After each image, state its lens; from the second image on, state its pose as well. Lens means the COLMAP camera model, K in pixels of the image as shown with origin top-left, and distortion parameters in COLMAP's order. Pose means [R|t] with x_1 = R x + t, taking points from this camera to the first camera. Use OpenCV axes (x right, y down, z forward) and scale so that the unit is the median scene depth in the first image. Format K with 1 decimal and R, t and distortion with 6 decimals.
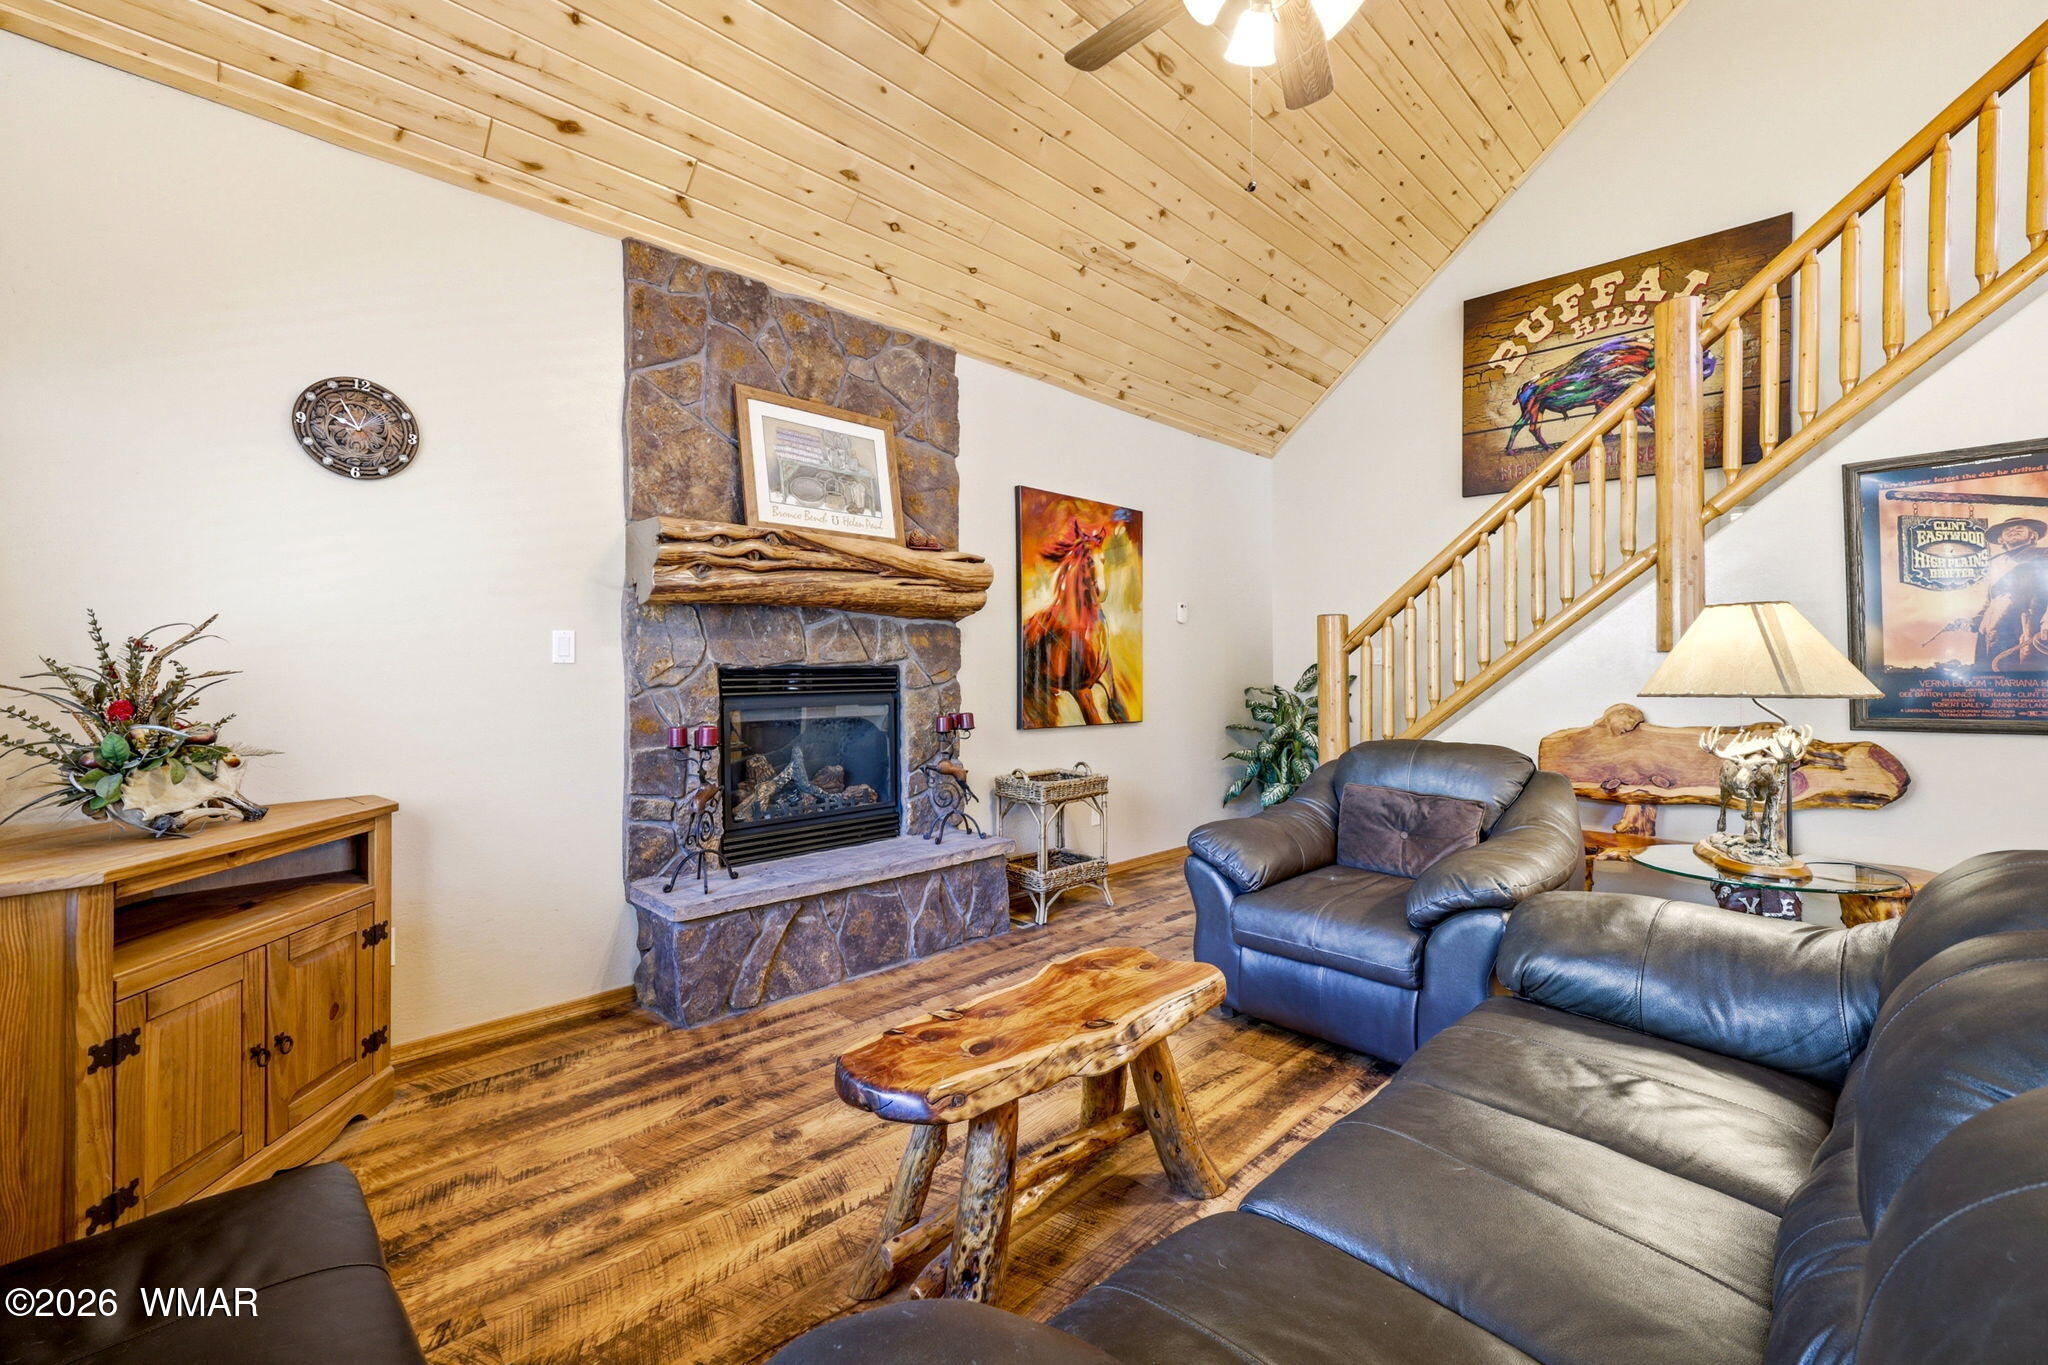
lens RADIAL K [[828.0, 0, 1008.2], [0, 828.0, 663.0], [0, 0, 1]] dist [0.003725, 0.000387]
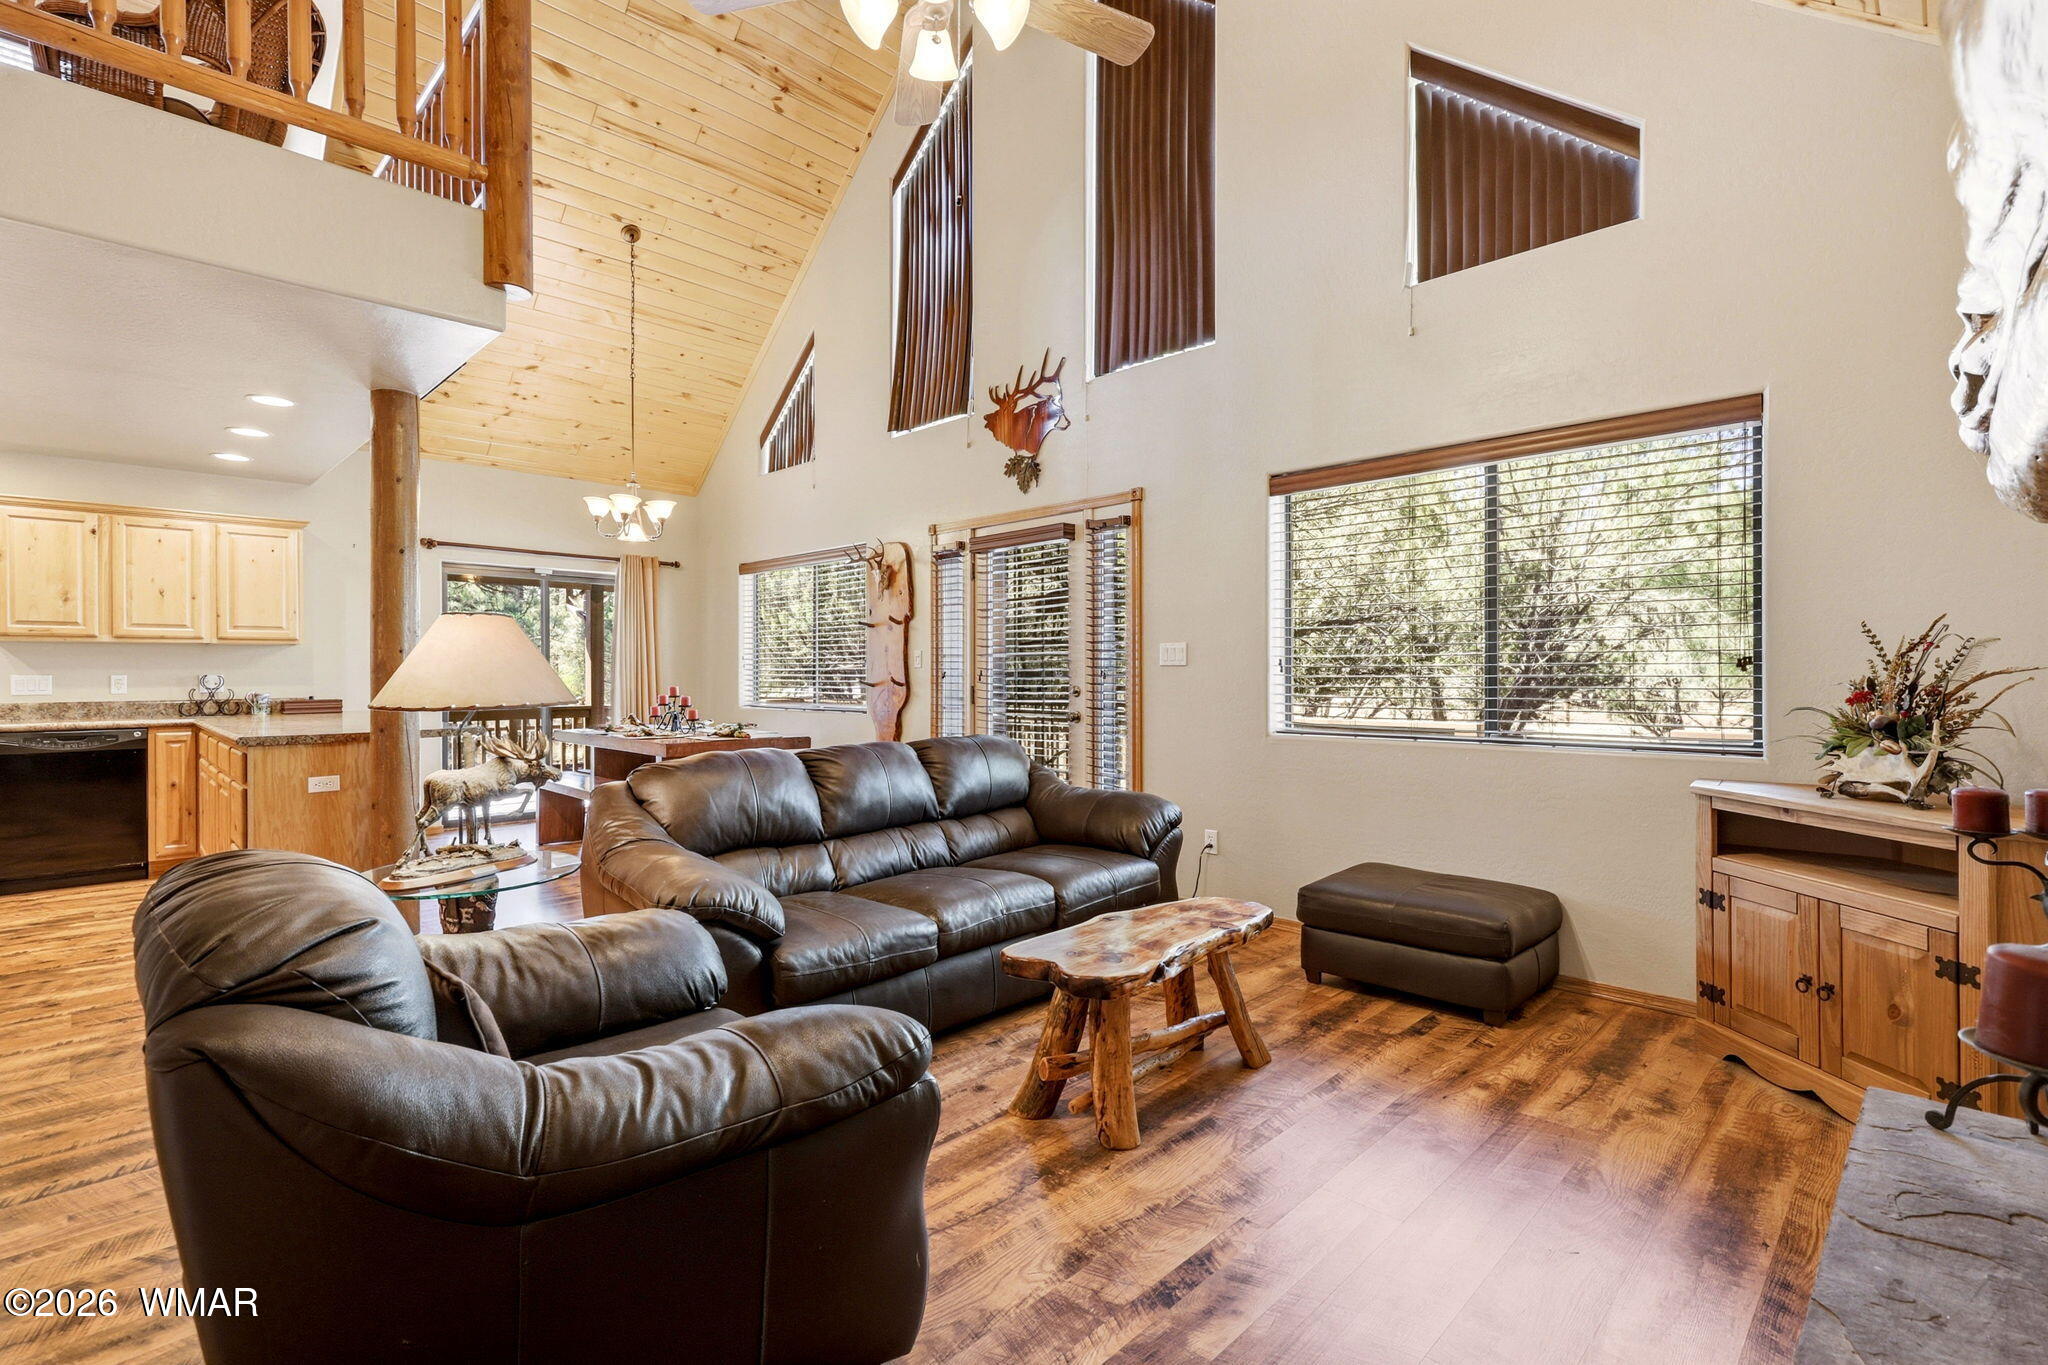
lens RADIAL K [[936.7, 0, 1028.2], [0, 936.7, 673.1], [0, 0, 1]] dist [-0.001038, -0.000306]
pose [[-0.999020, 0.005275, -0.043935, 0.153827], [0.005554, 0.999965, -0.006226, 0.011410], [0.043901, -0.006464, -0.999015, 1.234240]]
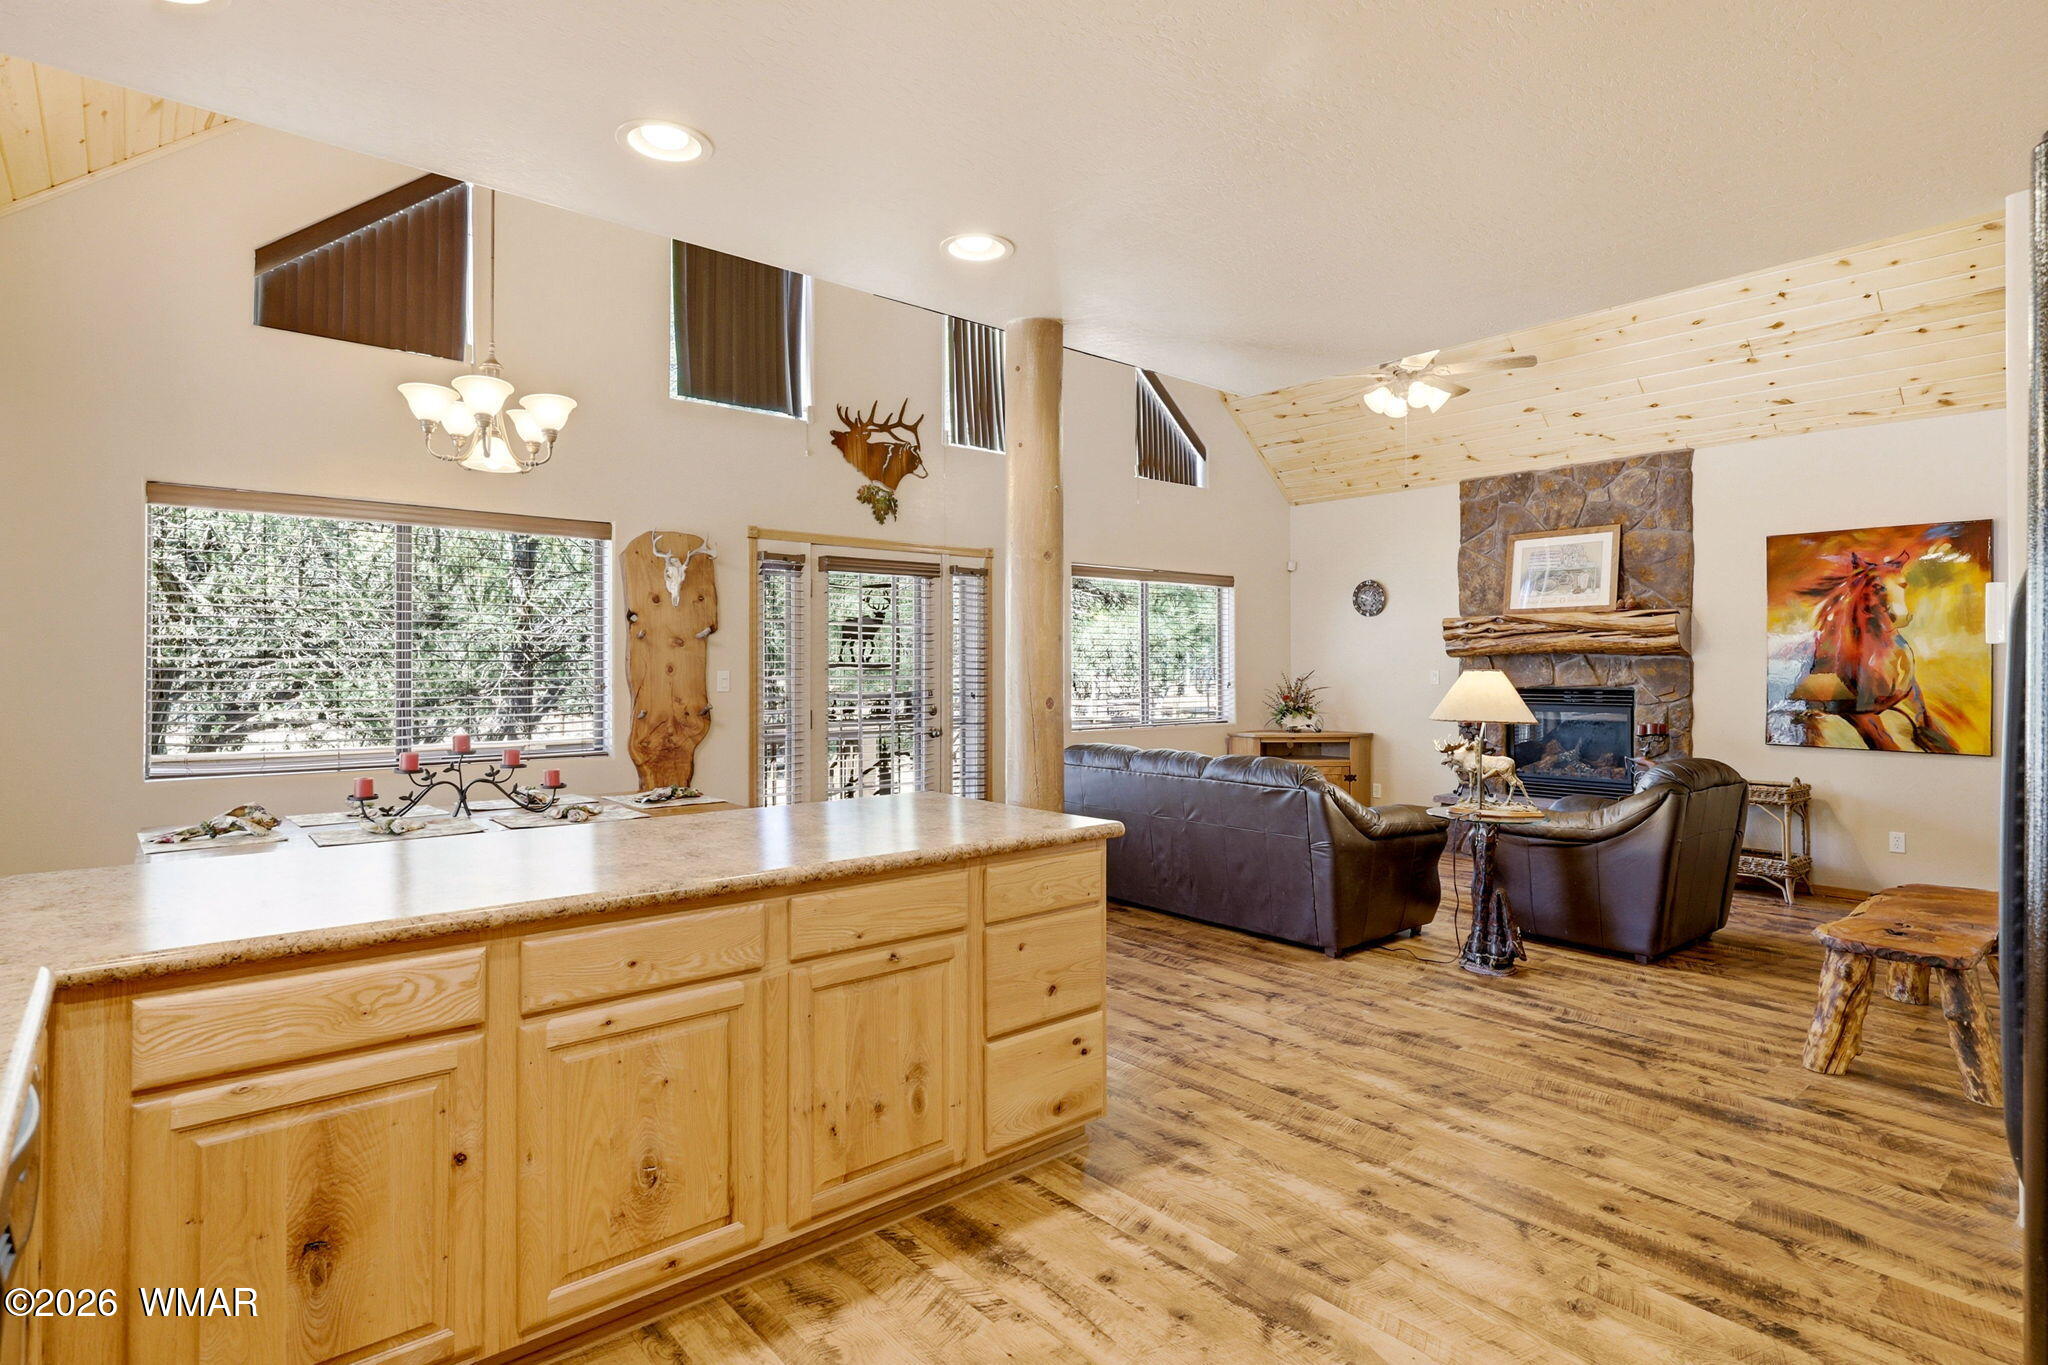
lens RADIAL K [[1045.1, 0, 1027.6], [0, 1045.1, 663.9], [0, 0, 1]] dist [0.003539, 0.001181]
pose [[-0.042878, -0.001932, -0.999078, 1.892004], [0.007738, 0.999967, -0.002266, -0.047214], [0.999050, -0.007828, -0.042862, 0.016696]]
